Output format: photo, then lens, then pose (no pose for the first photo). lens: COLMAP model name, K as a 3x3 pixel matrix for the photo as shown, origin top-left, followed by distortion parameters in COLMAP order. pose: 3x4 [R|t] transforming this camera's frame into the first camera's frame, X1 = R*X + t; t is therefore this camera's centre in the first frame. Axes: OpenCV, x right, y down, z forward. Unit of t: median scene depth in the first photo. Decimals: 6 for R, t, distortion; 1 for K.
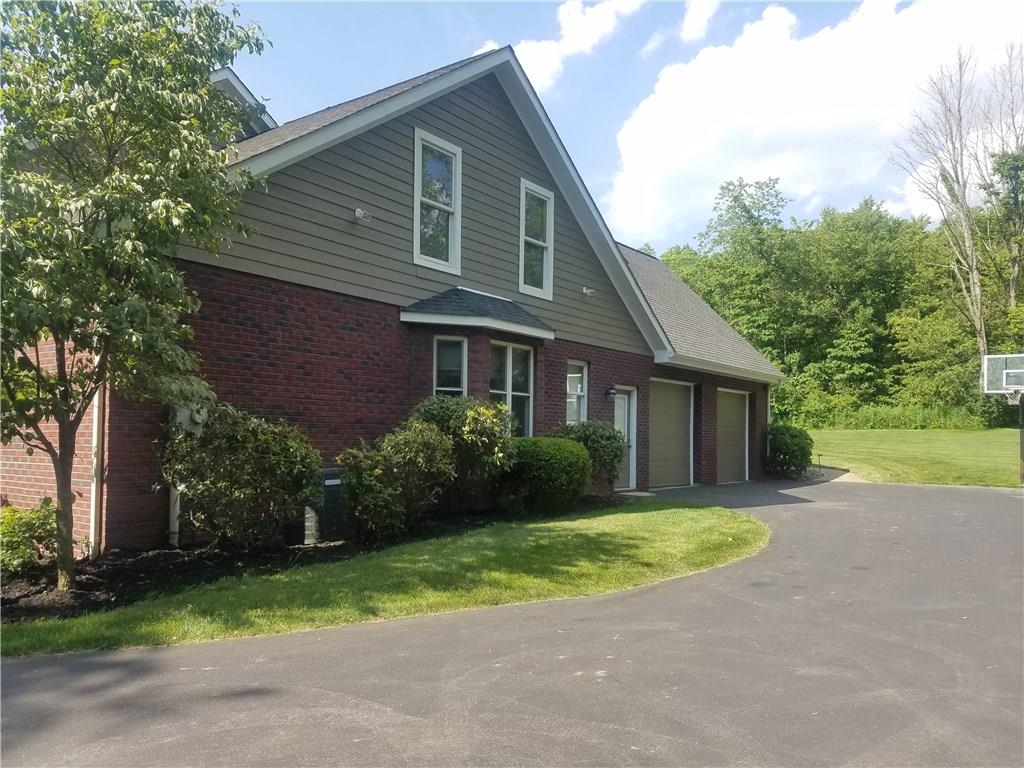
lens RADIAL K [[771.7, 0, 505.8], [0, 771.7, 386.4], [0, 0, 1]] dist [-0.002513, -0.004306]
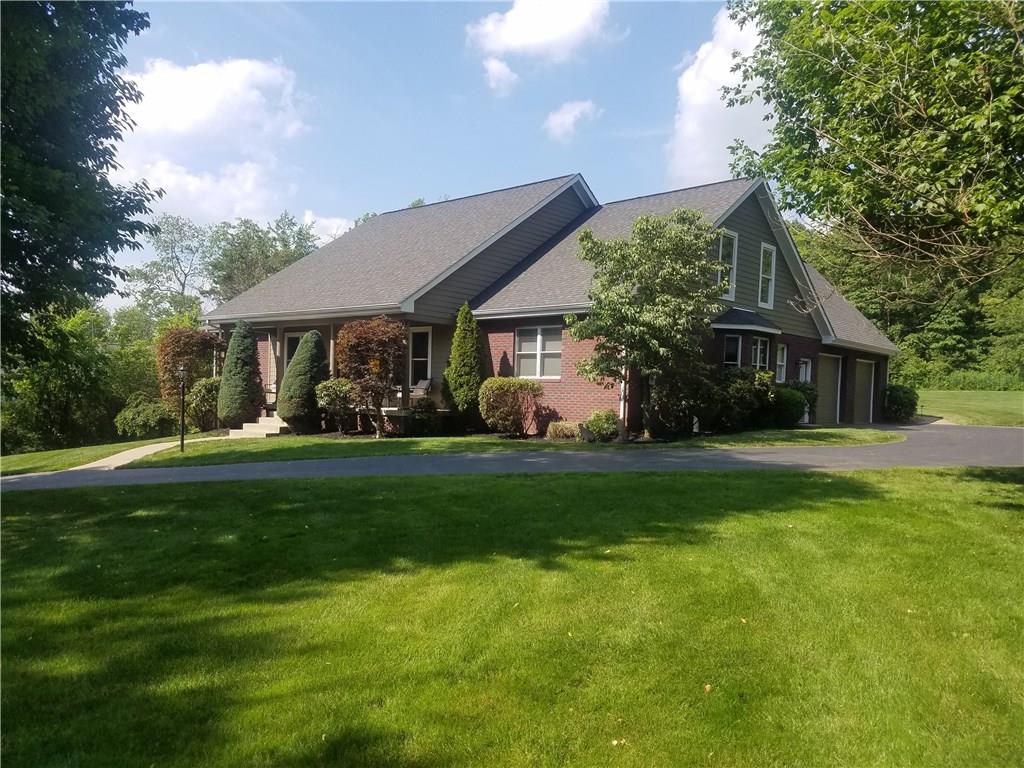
lens RADIAL K [[771.7, 0, 520.0], [0, 771.7, 385.4], [0, 0, 1]] dist [-0.002513, -0.004306]
pose [[0.996781, 0.019956, -0.077643, -0.199479], [-0.015514, 0.998231, 0.057402, -0.017530], [0.078651, -0.056013, 0.995327, -0.422377]]
